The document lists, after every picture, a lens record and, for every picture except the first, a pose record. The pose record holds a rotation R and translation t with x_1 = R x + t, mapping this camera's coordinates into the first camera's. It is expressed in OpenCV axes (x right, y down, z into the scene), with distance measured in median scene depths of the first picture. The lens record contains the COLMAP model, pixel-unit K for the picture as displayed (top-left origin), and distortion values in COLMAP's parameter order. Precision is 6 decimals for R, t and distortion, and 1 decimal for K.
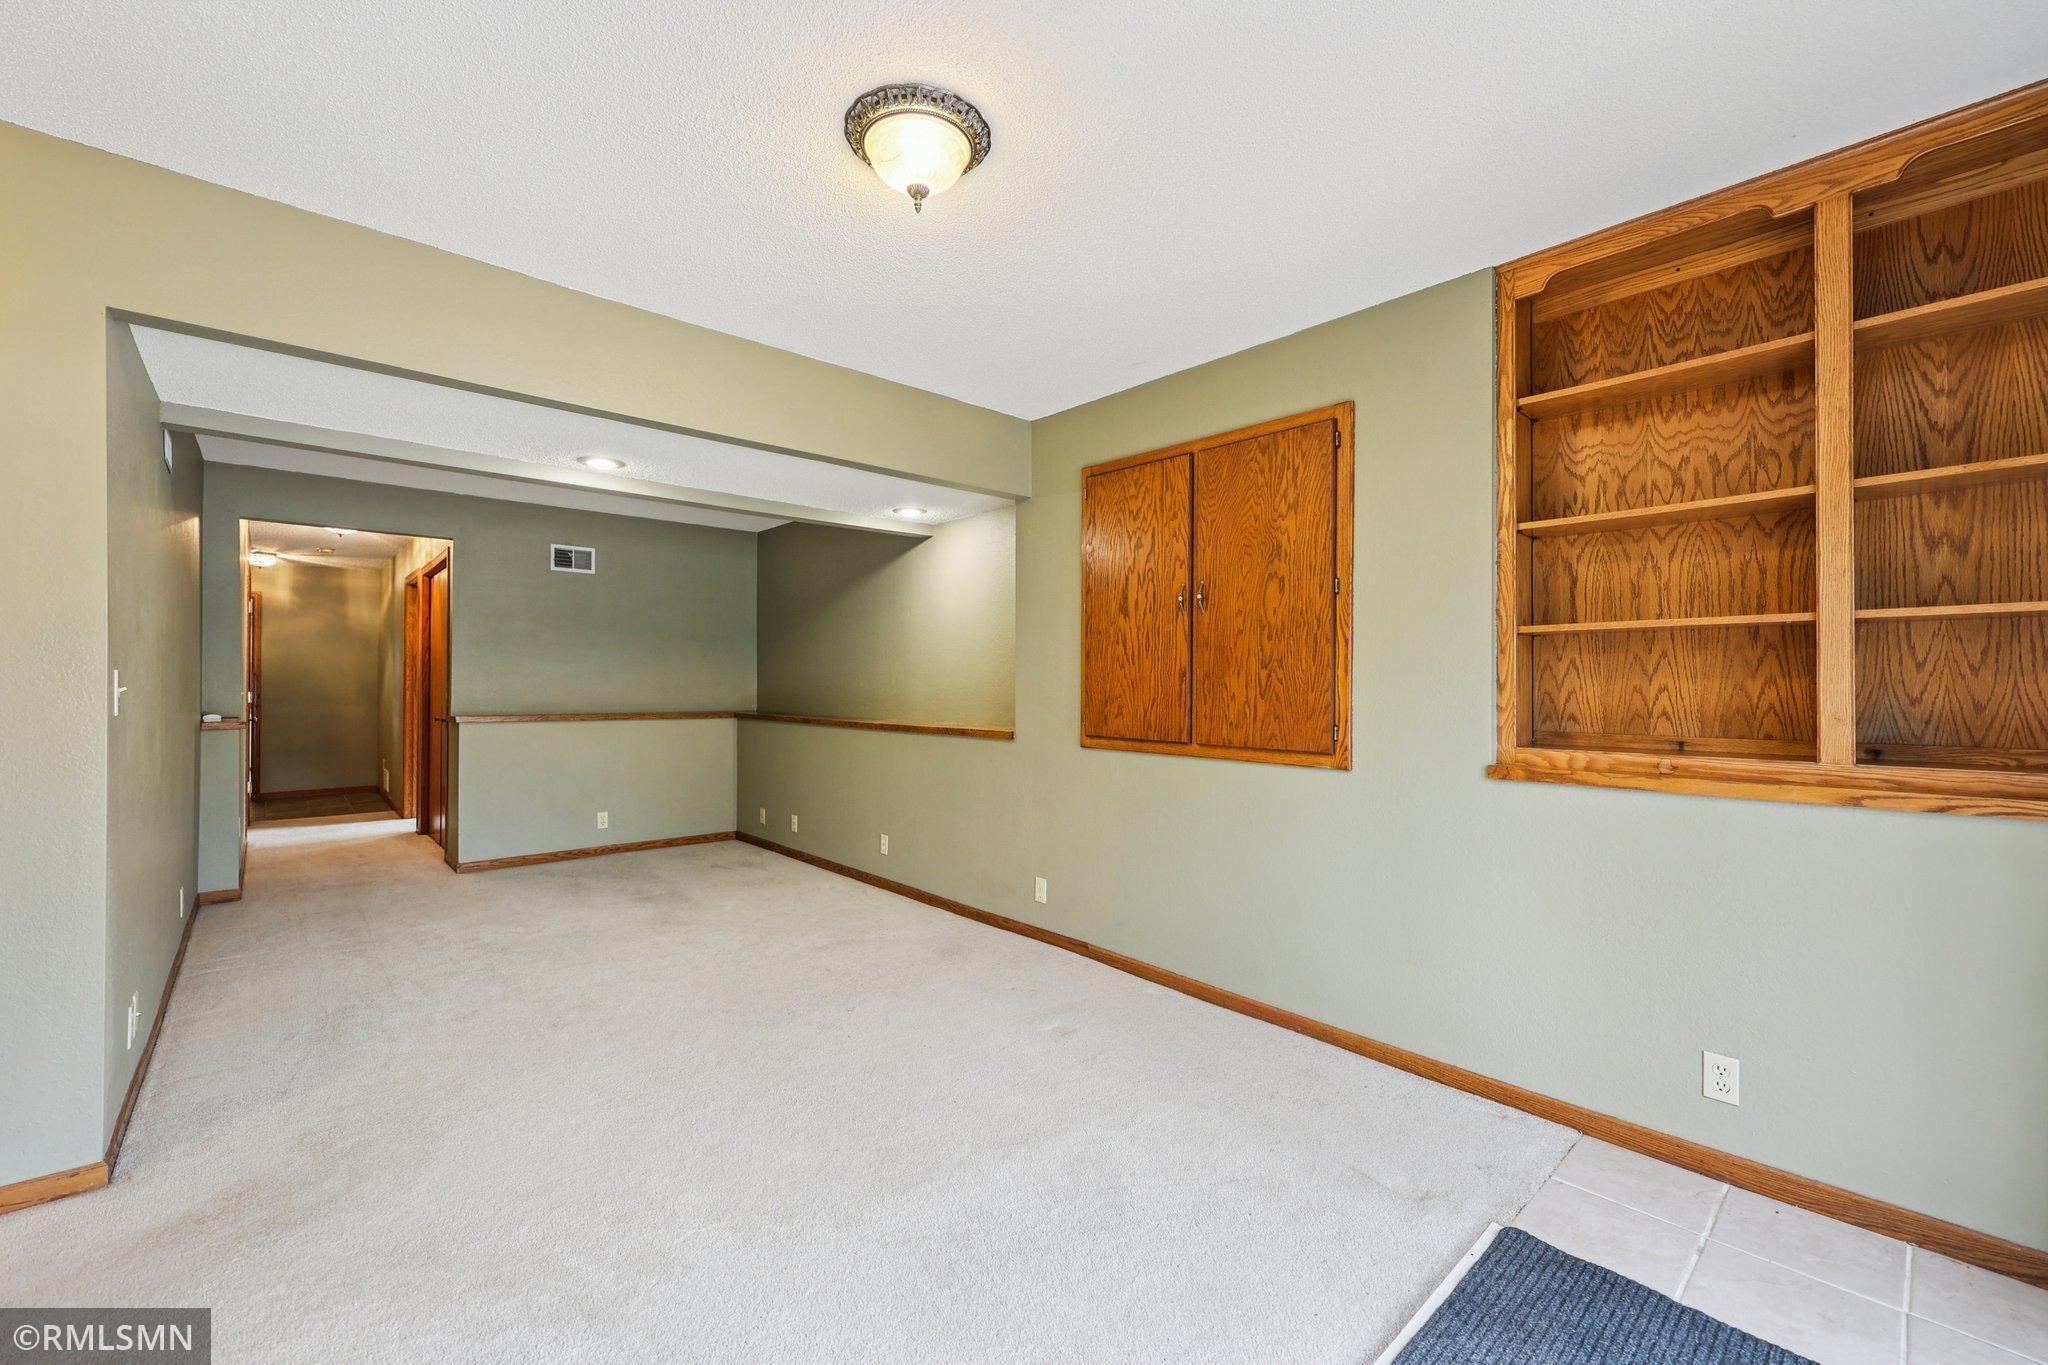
lens RADIAL K [[828.6, 0, 1017.5], [0, 828.6, 675.6], [0, 0, 1]] dist [0.000478, -0.000014]
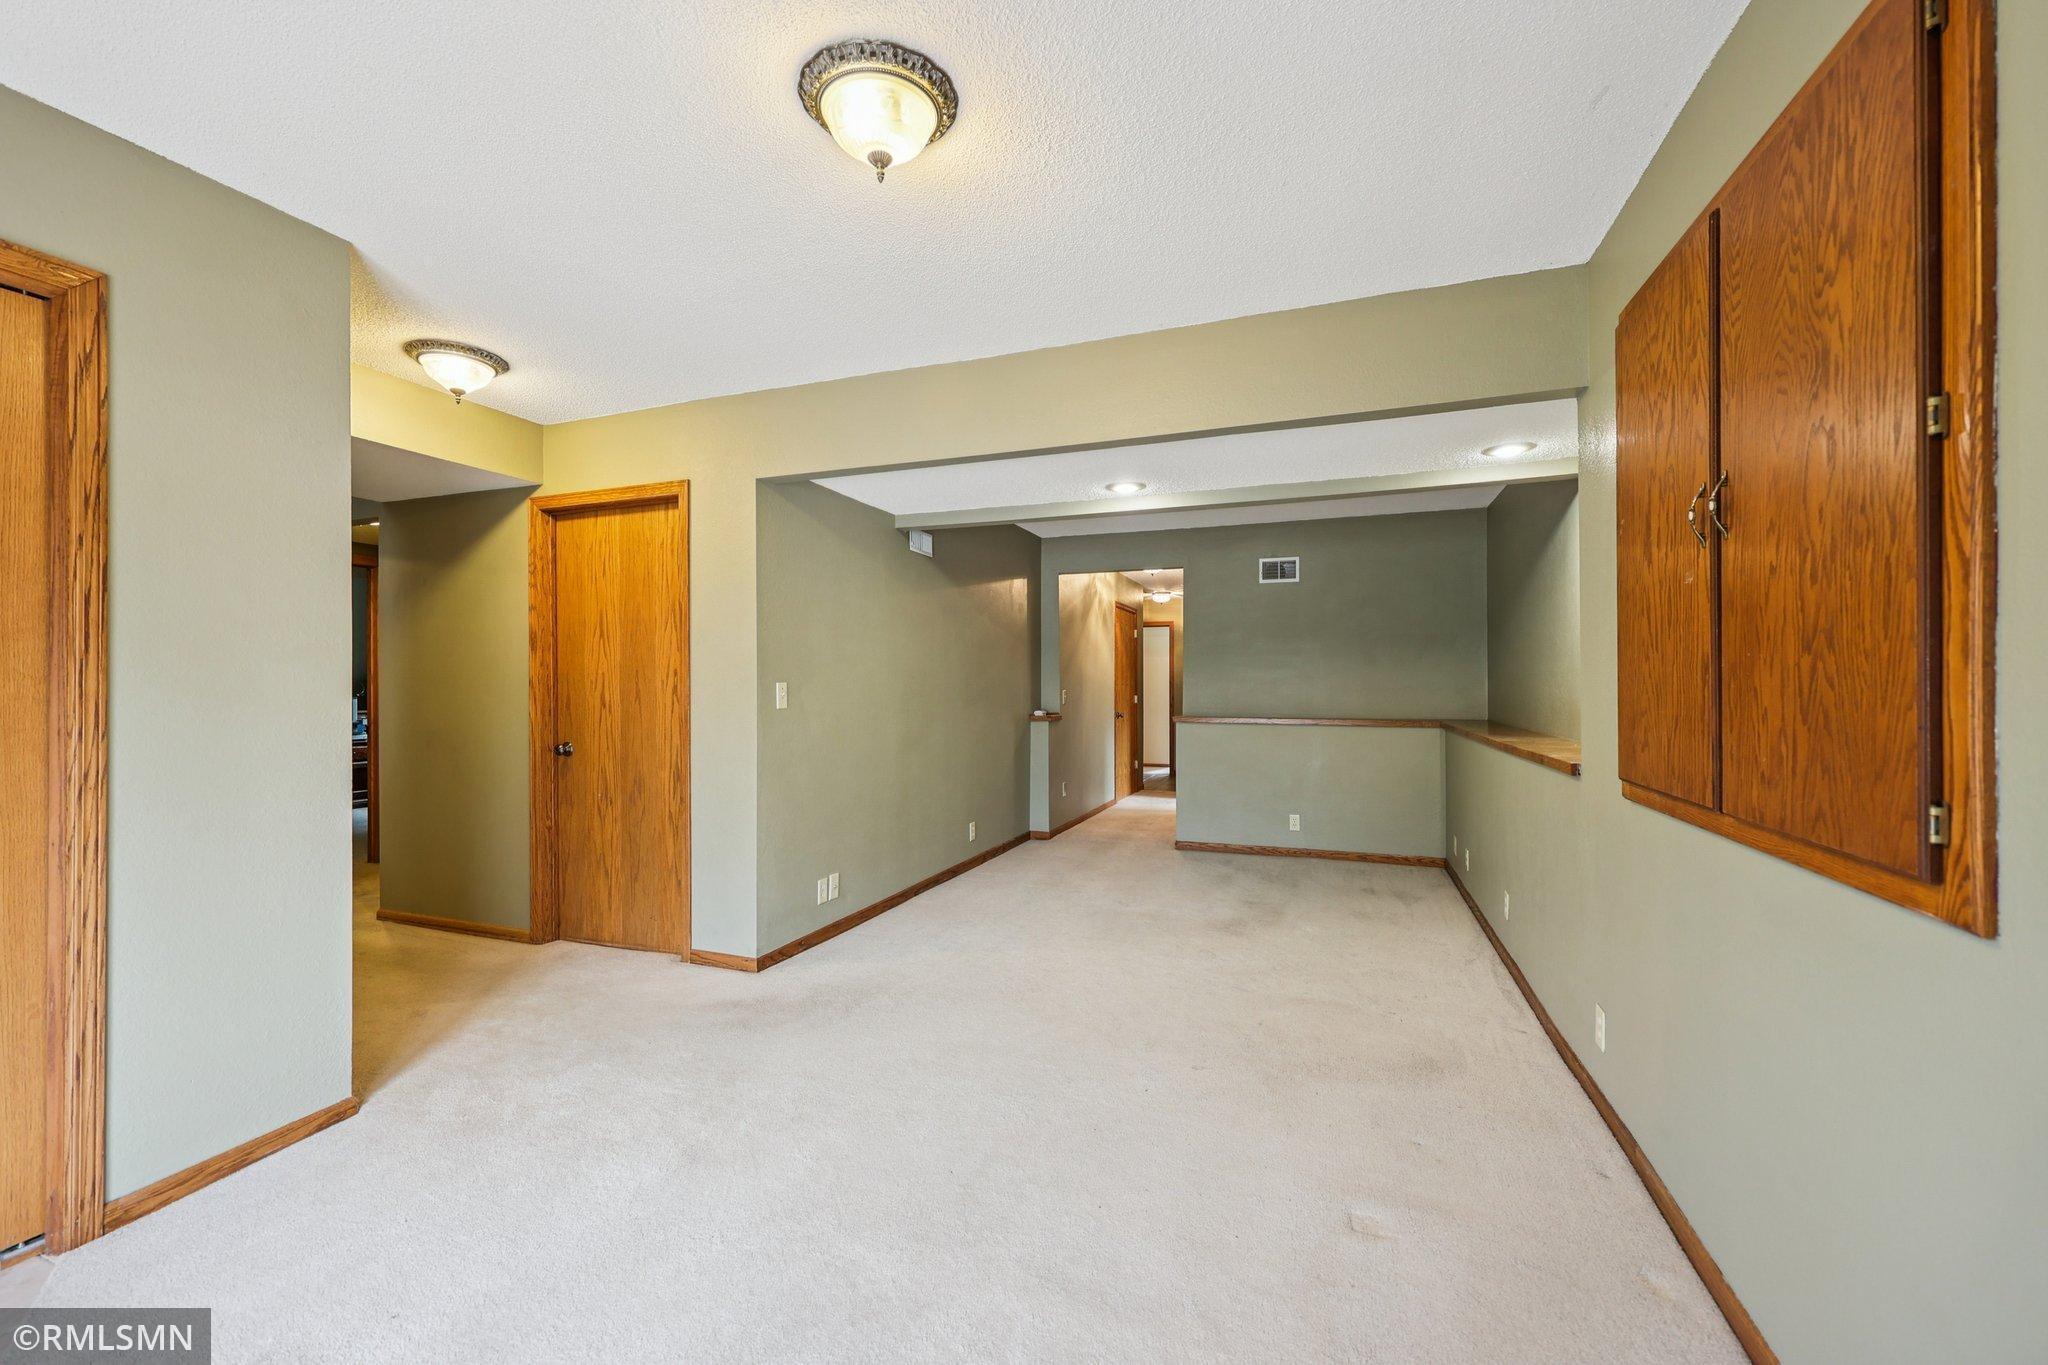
lens RADIAL K [[828.6, 0, 1017.5], [0, 828.6, 675.6], [0, 0, 1]] dist [0.000478, -0.000014]
pose [[0.459869, -0.015819, -0.887846, 0.455752], [0.011059, 0.999866, -0.012087, 0.003976], [0.887918, -0.004260, 0.459982, 0.418926]]
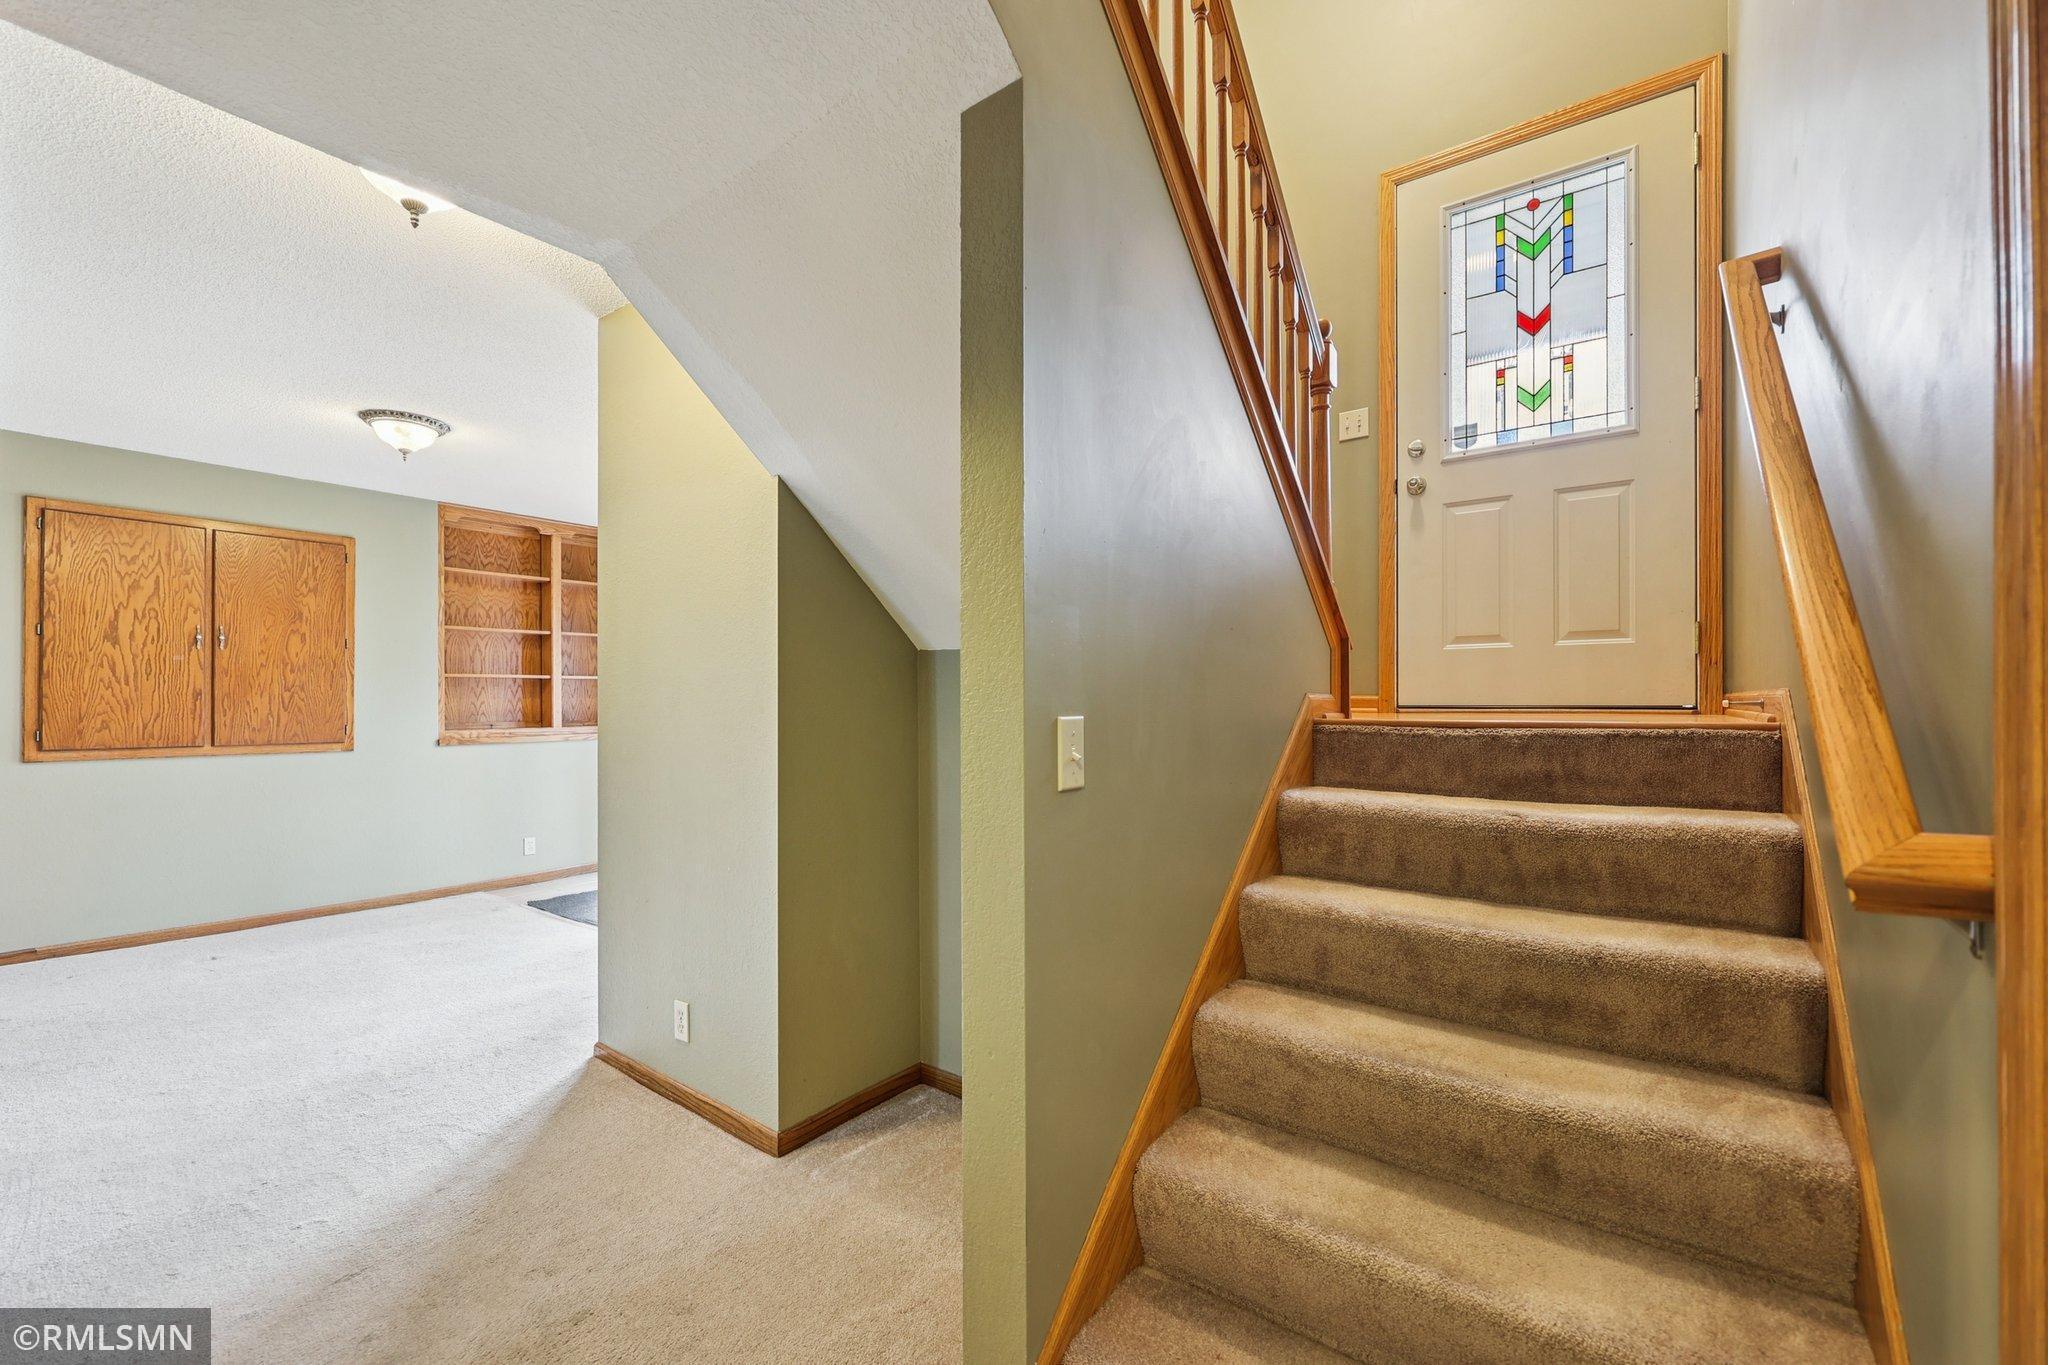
lens RADIAL K [[839.0, 0, 1023.8], [0, 839.0, 696.0], [0, 0, 1]] dist [0.000010, -0.000055]
pose [[-0.200006, 0.001037, 0.979794, -1.396415], [-0.010170, 0.999943, -0.003135, -0.008189], [-0.979742, -0.010591, -0.199985, -0.022838]]
